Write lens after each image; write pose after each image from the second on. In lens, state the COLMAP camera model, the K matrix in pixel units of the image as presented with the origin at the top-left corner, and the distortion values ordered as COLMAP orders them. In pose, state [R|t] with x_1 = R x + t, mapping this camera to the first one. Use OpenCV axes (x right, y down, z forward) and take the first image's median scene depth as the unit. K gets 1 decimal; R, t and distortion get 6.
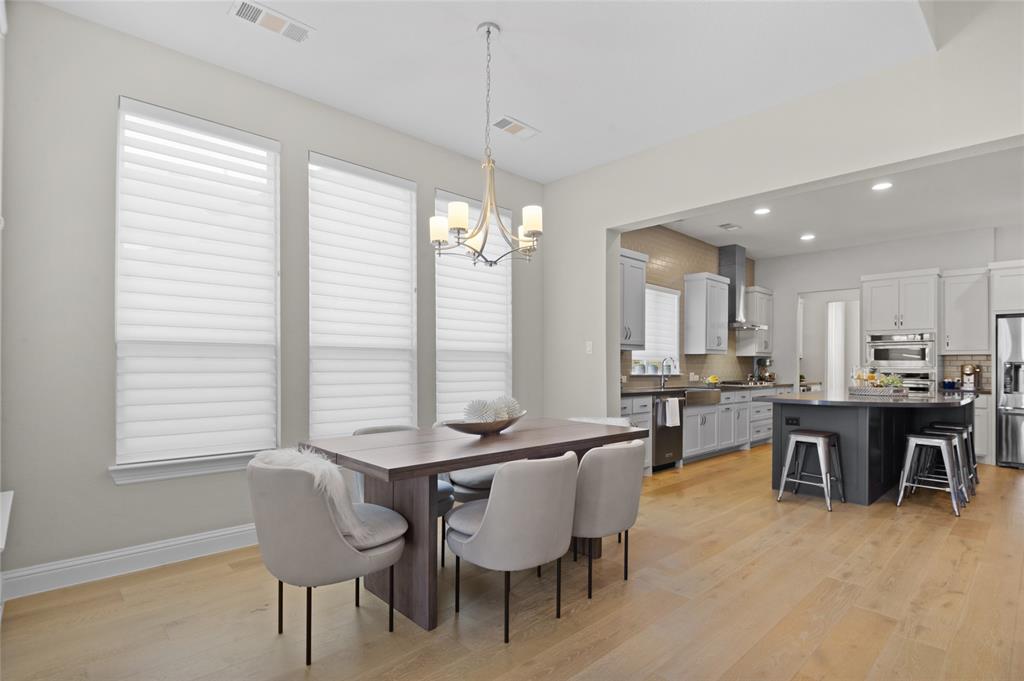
lens RADIAL K [[499.8, 0, 514.4], [0, 499.8, 367.9], [0, 0, 1]] dist [0.006209, -0.012248]
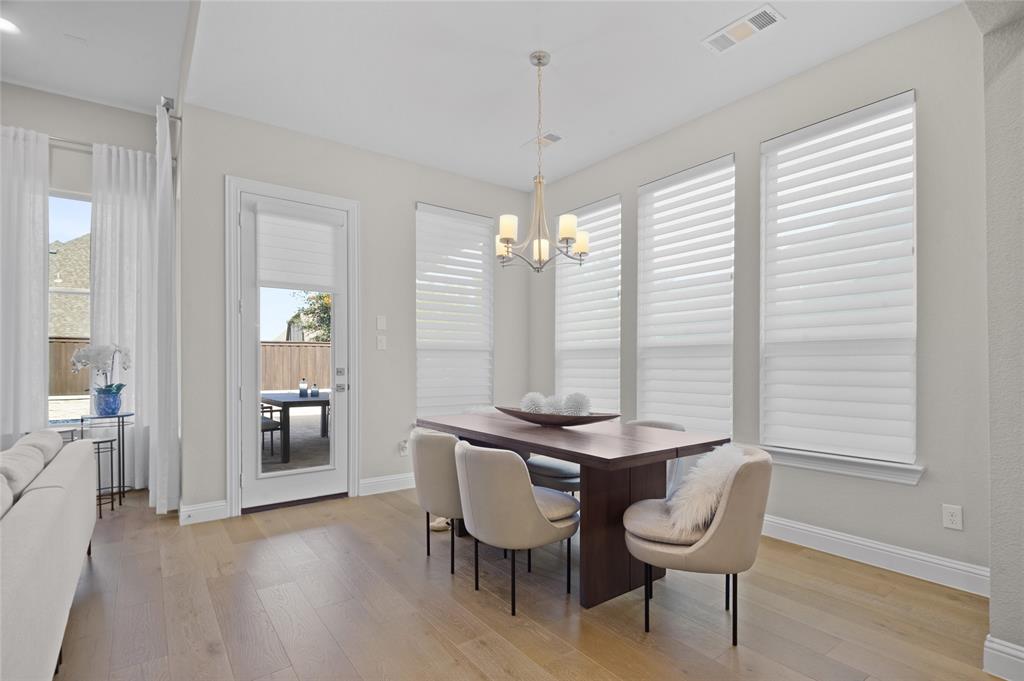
lens RADIAL K [[499.8, 0, 517.0], [0, 499.8, 366.8], [0, 0, 1]] dist [0.006209, -0.012248]
pose [[-0.111872, -0.001067, -0.993722, 0.443906], [-0.007932, 0.999969, -0.000180, 0.002479], [0.993691, 0.007862, -0.111877, 0.463466]]
